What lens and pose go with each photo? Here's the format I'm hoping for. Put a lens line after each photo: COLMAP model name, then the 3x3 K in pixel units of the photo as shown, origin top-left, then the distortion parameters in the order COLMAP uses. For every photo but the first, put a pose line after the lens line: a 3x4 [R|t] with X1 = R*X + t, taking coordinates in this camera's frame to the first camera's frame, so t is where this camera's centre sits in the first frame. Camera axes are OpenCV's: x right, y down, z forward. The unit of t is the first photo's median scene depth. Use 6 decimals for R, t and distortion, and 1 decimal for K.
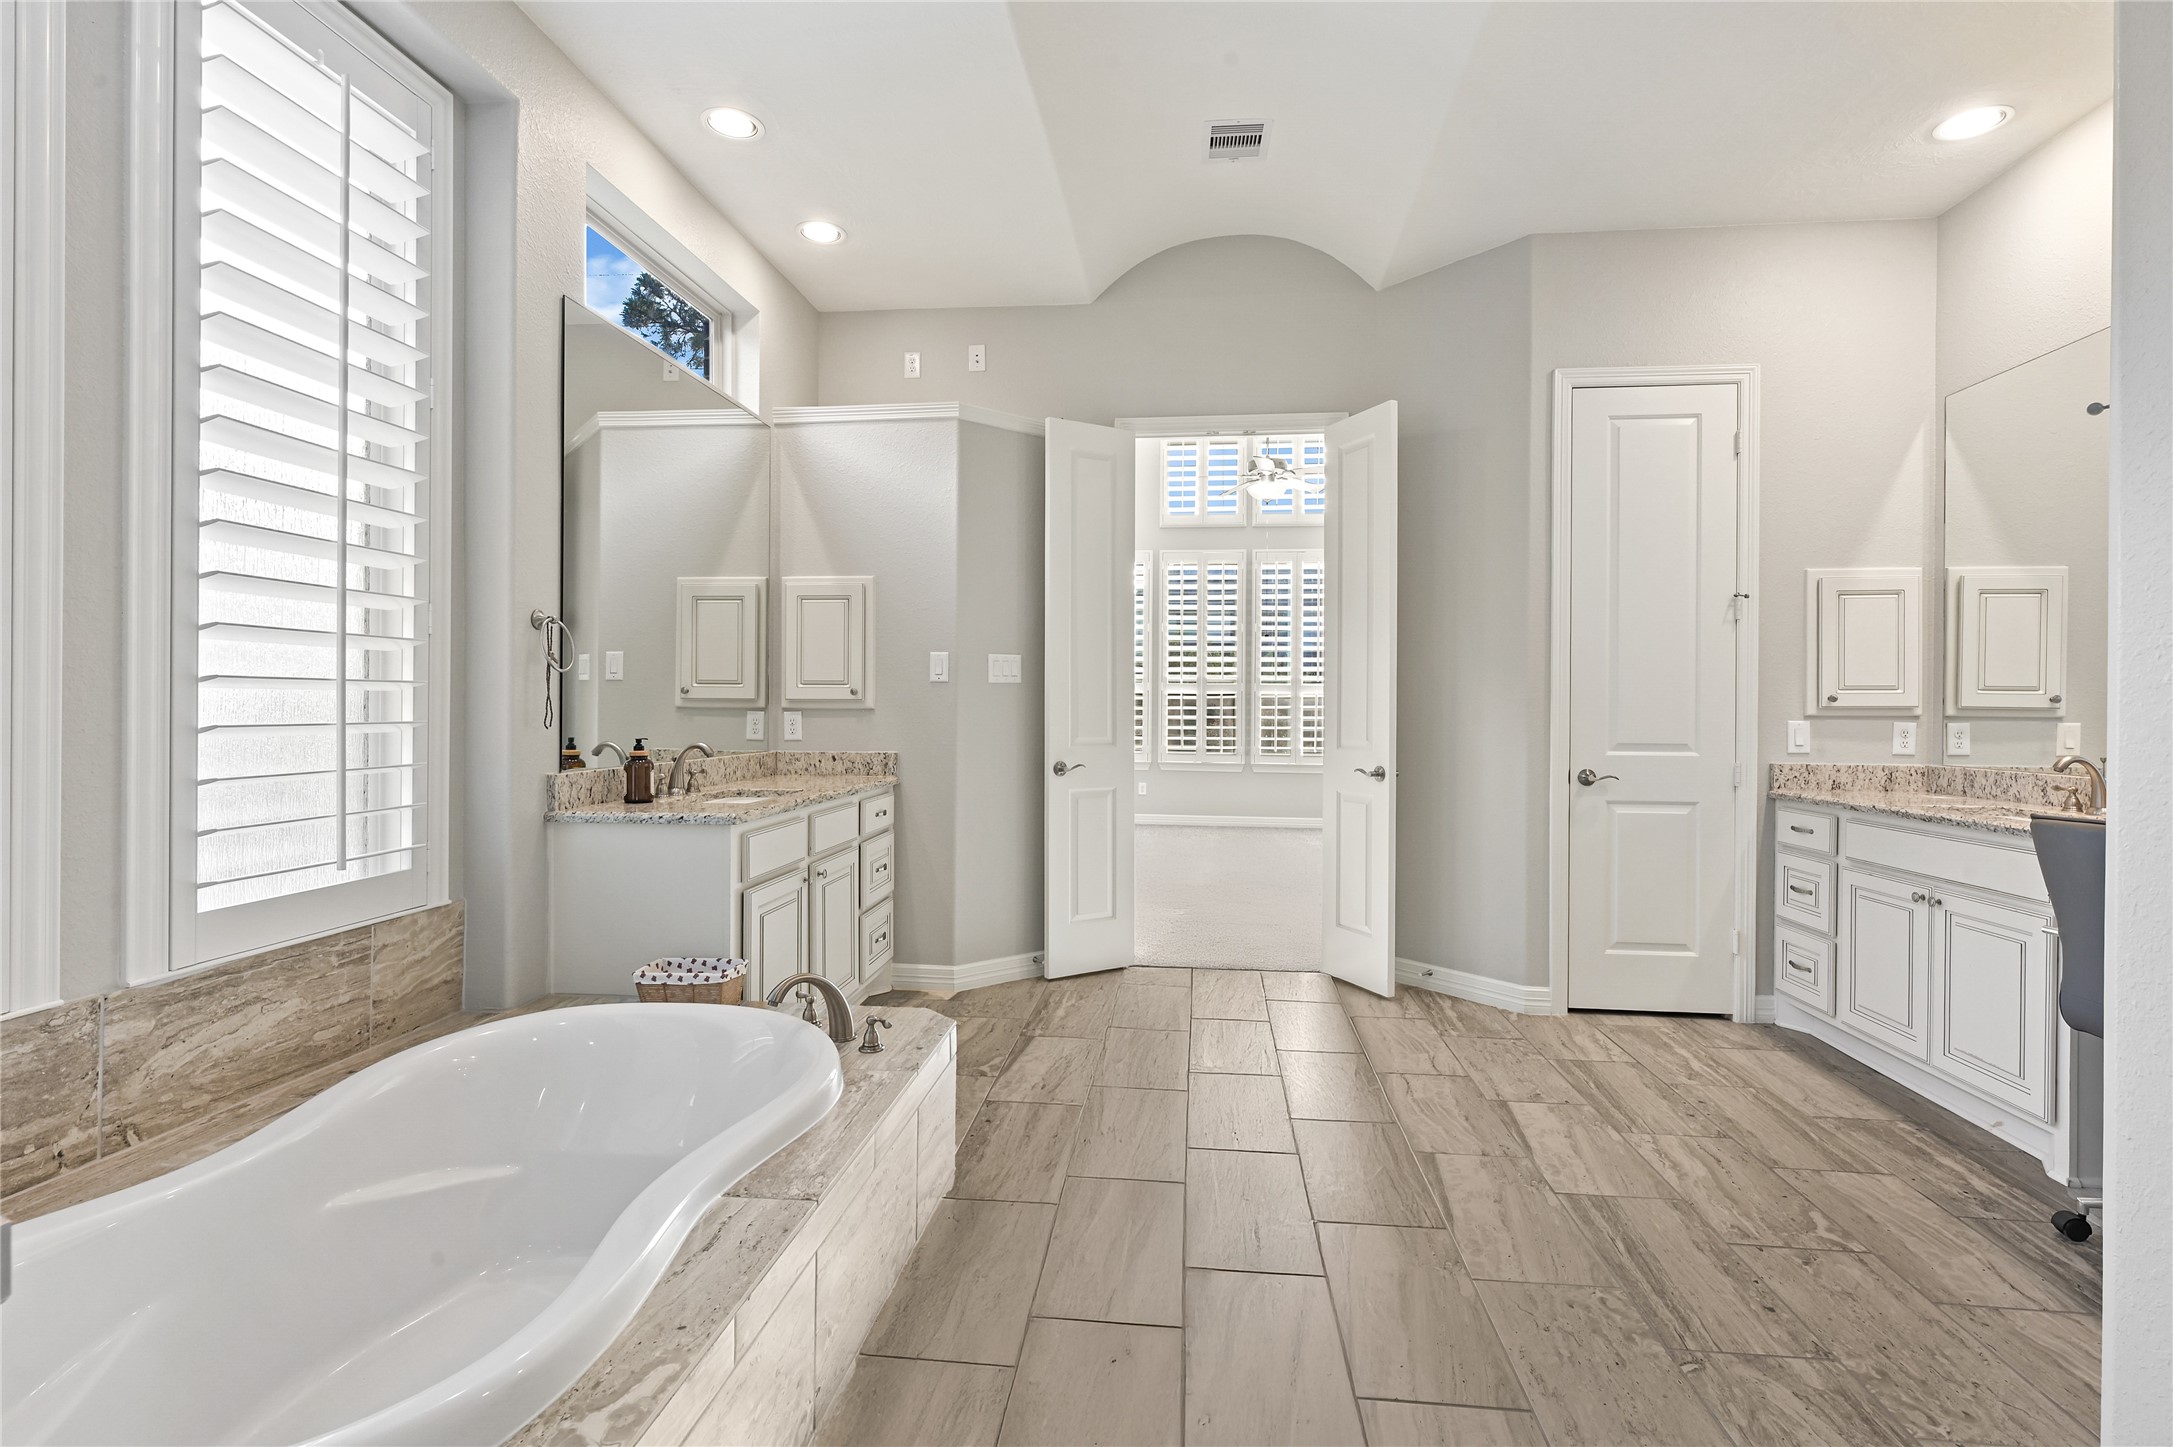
lens RADIAL K [[1001.7, 0, 1091.6], [0, 1001.7, 714.4], [0, 0, 1]] dist [-0.006026, -0.001244]
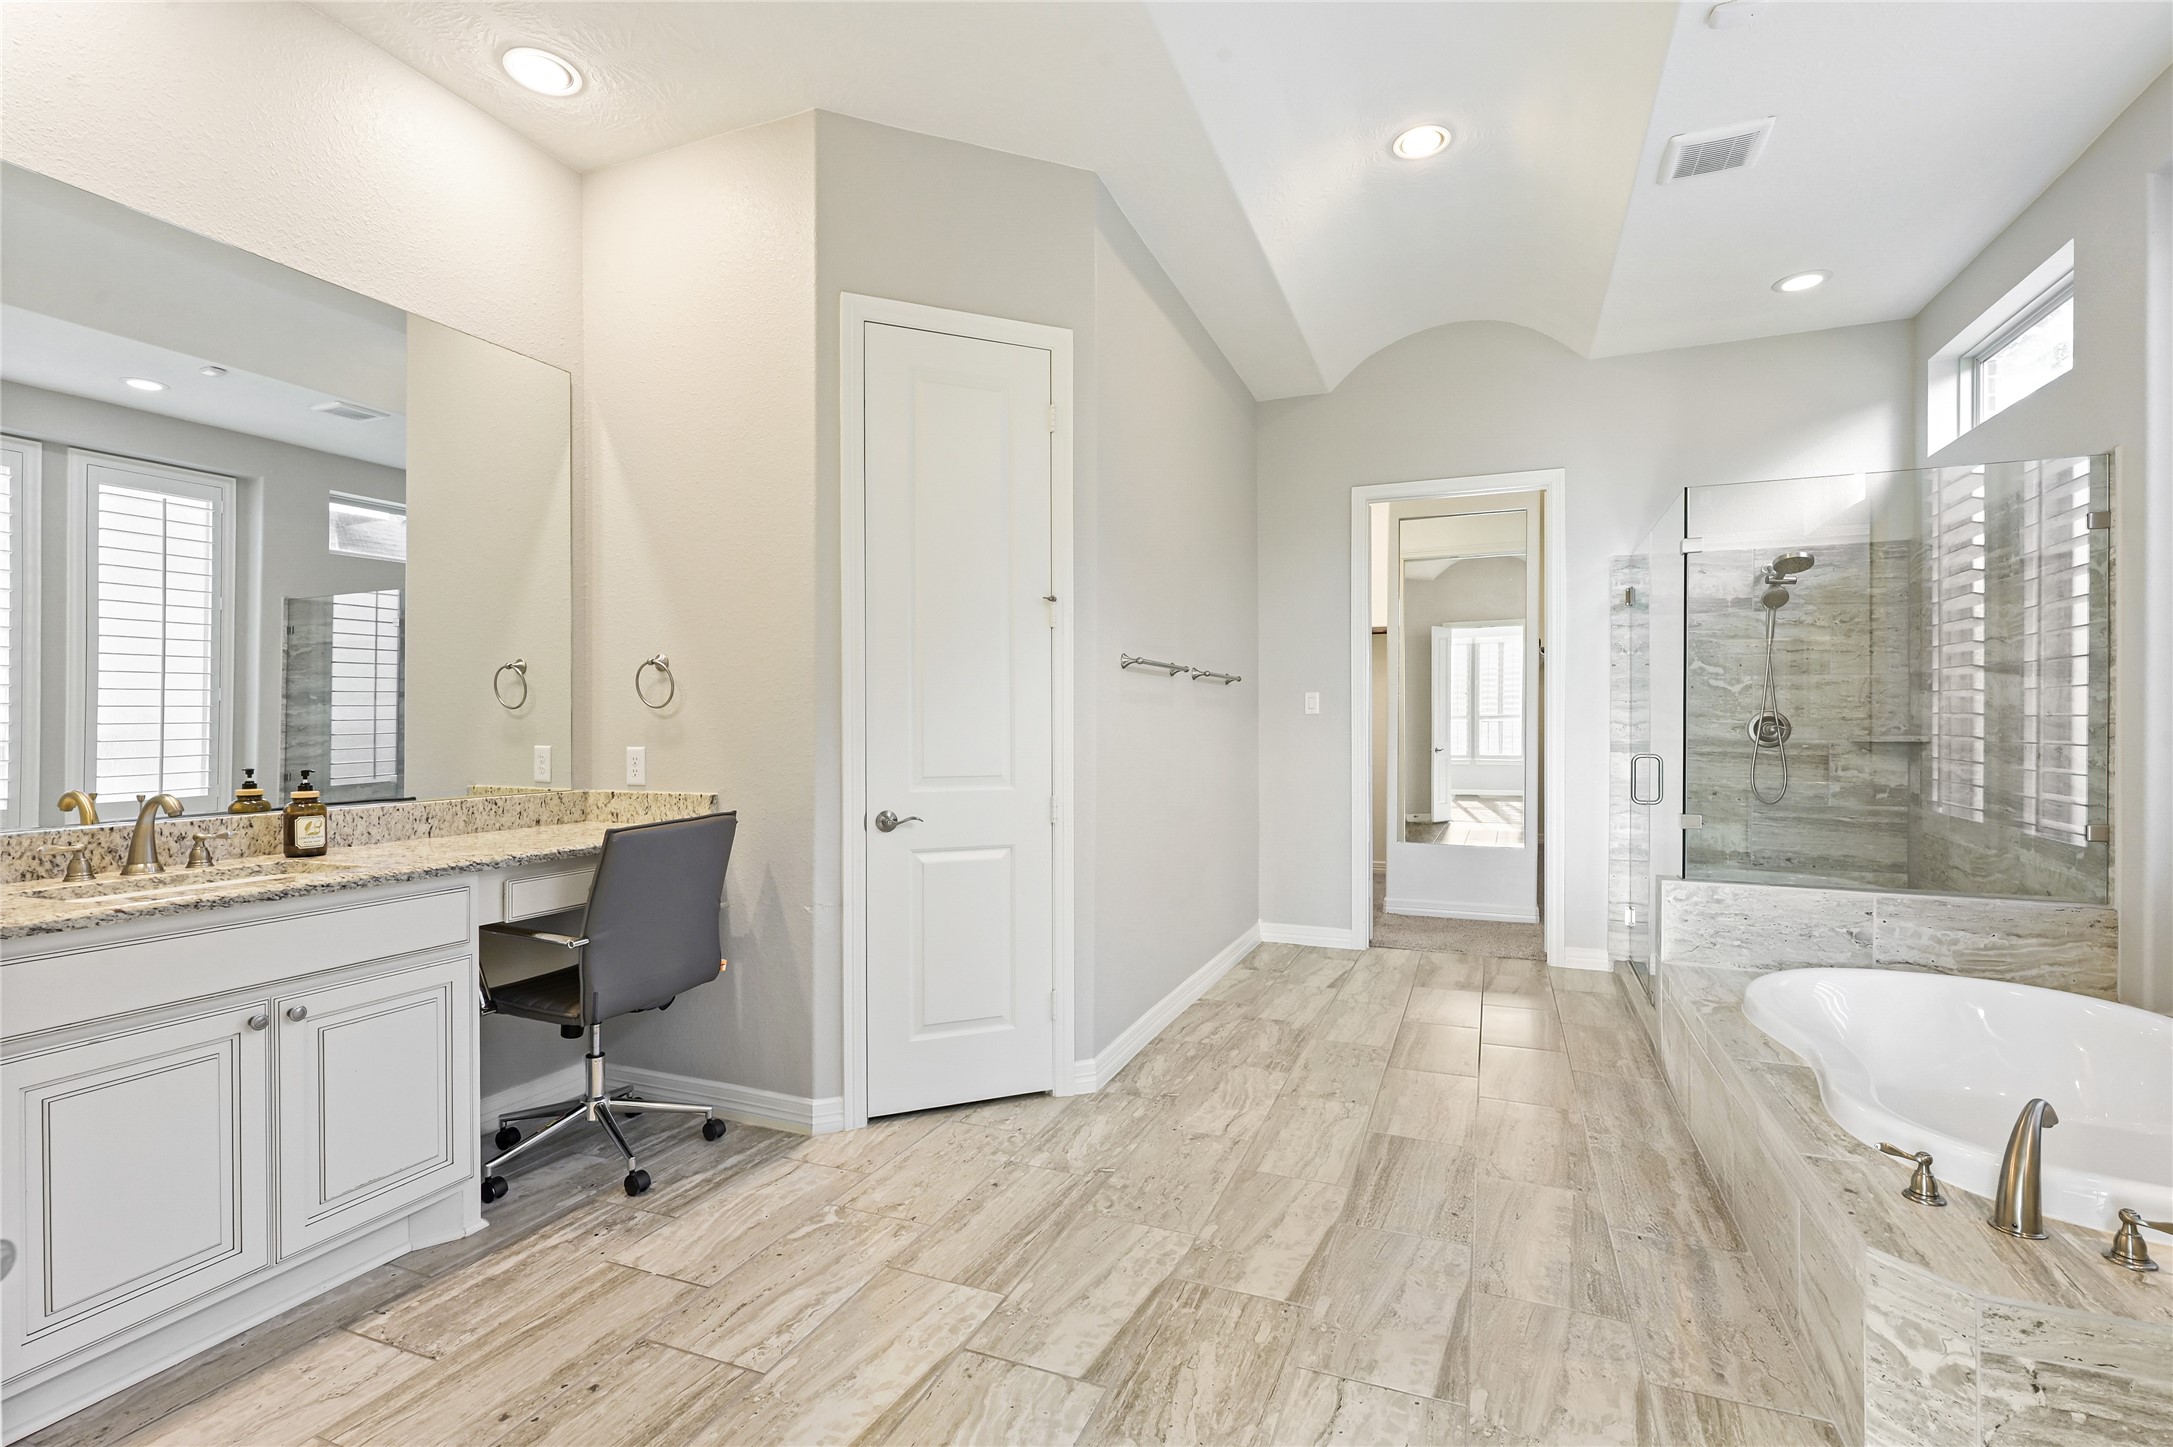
lens RADIAL K [[1001.7, 0, 1087.6], [0, 1001.7, 727.2], [0, 0, 1]] dist [-0.006026, -0.001244]
pose [[-0.962213, -0.001181, 0.272295, 0.161508], [0.001079, 0.999966, 0.008150, -0.015102], [-0.272295, 0.008136, -0.962179, 1.770749]]
